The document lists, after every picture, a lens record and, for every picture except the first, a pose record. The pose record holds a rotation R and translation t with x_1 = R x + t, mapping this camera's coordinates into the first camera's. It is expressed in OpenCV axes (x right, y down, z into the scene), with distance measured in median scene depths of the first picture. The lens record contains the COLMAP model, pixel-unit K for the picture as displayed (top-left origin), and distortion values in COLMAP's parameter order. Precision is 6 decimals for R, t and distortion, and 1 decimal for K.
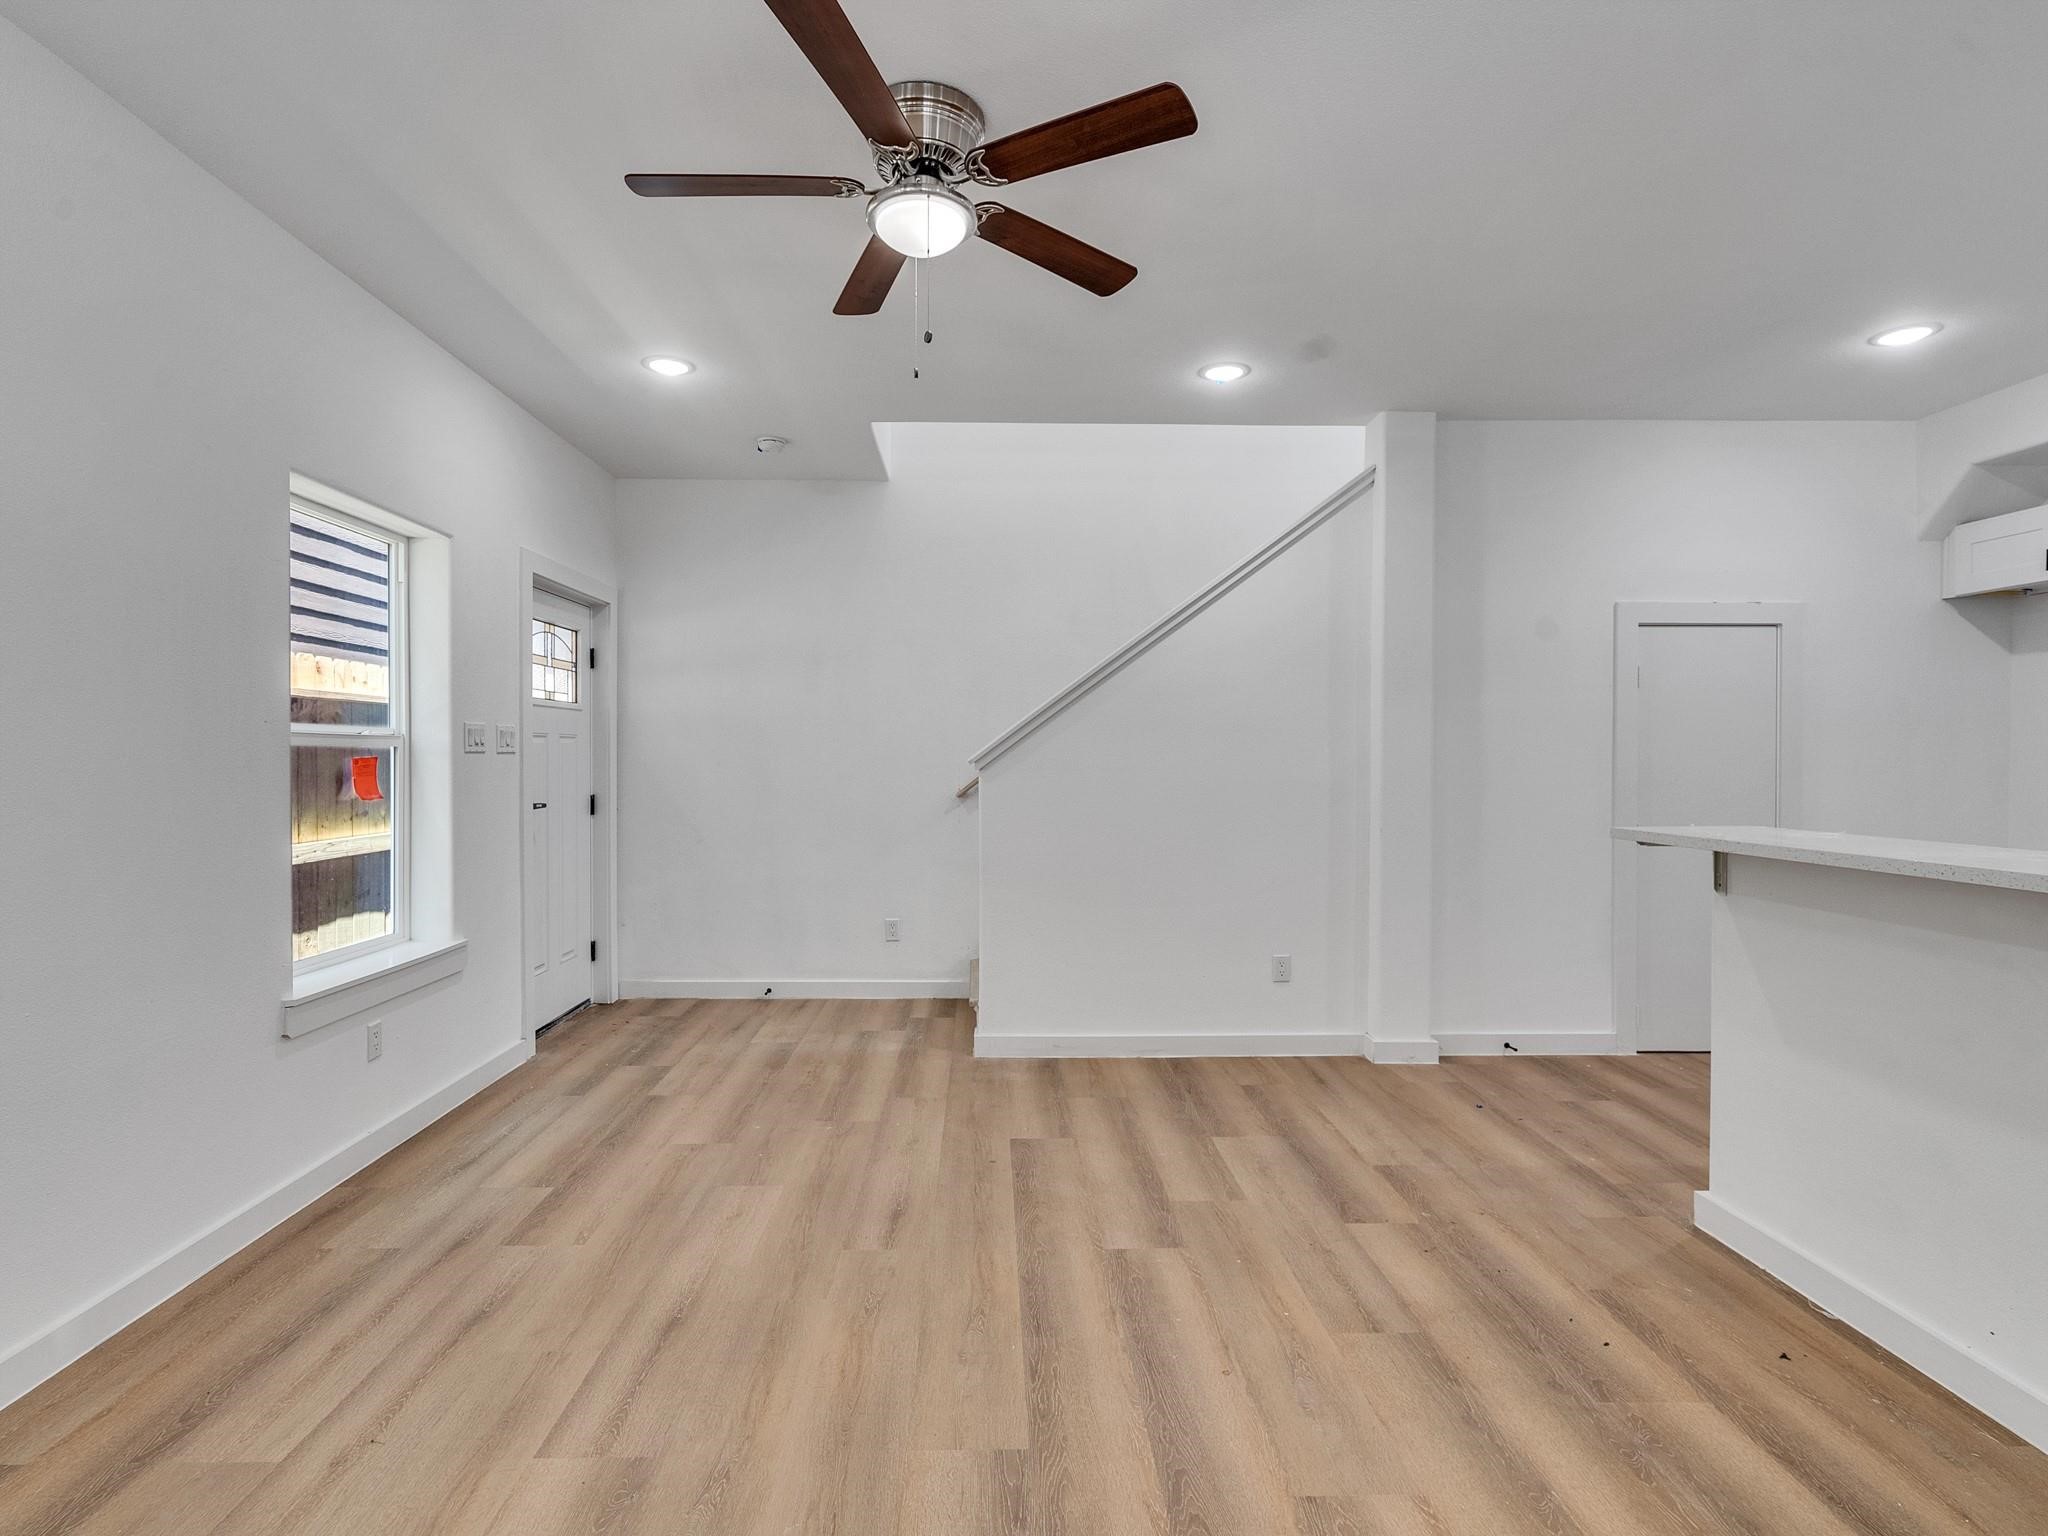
lens RADIAL K [[1037.2, 0, 1013.2], [0, 1037.2, 764.1], [0, 0, 1]] dist [-0.000848, -0.000021]
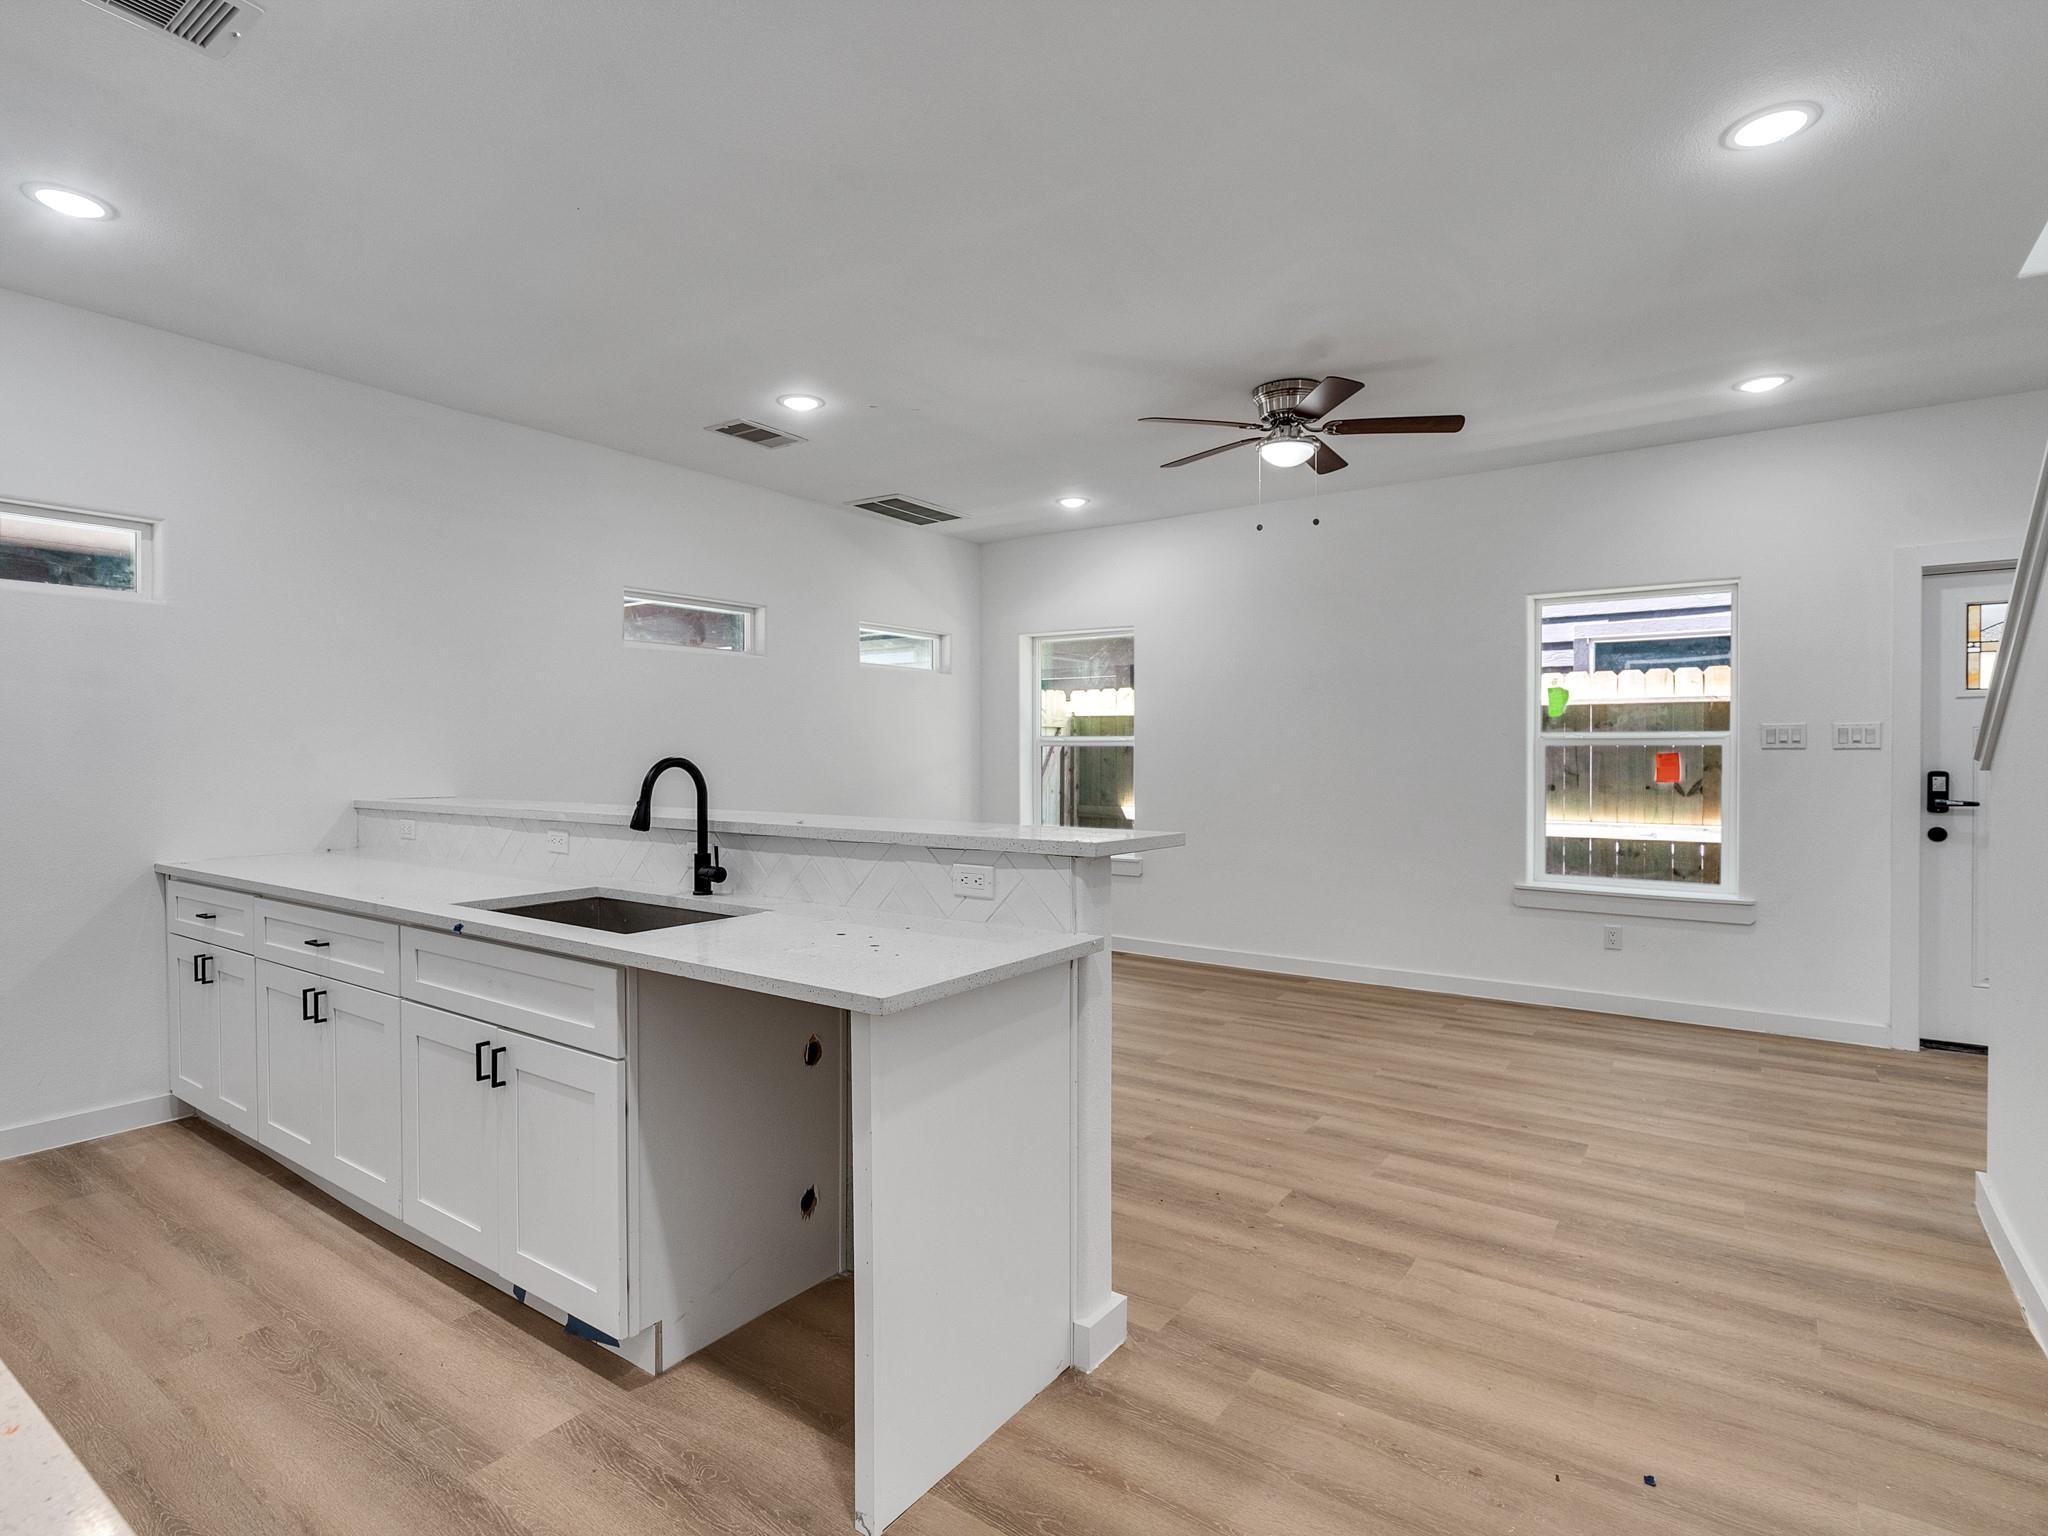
lens RADIAL K [[1037.2, 0, 1019.2], [0, 1037.2, 762.7], [0, 0, 1]] dist [-0.000848, -0.000021]
pose [[-0.583967, 0.007422, -0.811743, 1.332083], [-0.005571, 0.999898, 0.013149, -0.007625], [0.811758, 0.012201, -0.583866, 1.376197]]
